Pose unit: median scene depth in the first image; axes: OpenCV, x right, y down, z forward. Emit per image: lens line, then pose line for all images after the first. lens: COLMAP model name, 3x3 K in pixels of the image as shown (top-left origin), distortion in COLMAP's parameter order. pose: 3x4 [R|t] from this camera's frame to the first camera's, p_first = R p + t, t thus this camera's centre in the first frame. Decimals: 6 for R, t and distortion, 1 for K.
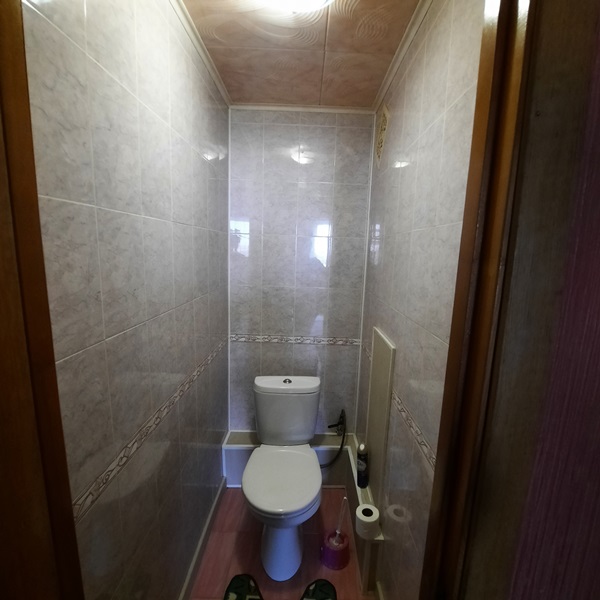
lens RADIAL K [[322.4, 0, 308.3], [0, 322.4, 307.4], [0, 0, 1]] dist [-0.003678, -0.008769]
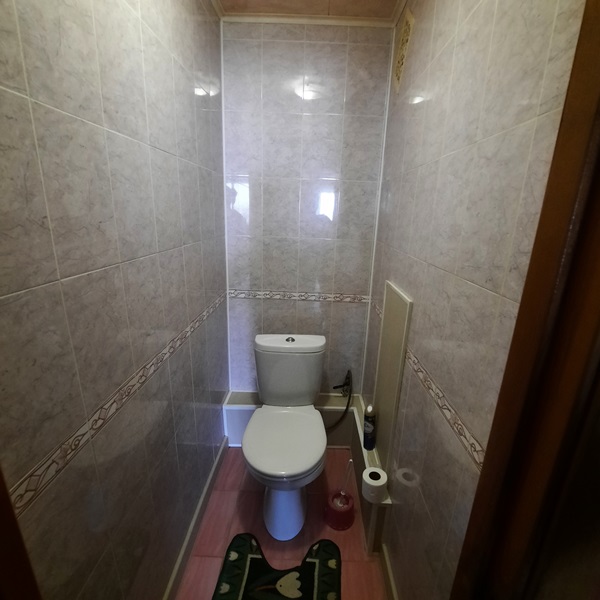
lens RADIAL K [[322.4, 0, 308.3], [0, 322.4, 307.4], [0, 0, 1]] dist [-0.003678, -0.008769]
pose [[0.999887, 0.006288, -0.013630, -0.001203], [-0.004729, 0.993752, 0.111509, 0.038303], [0.014246, -0.111432, 0.993670, 0.103690]]
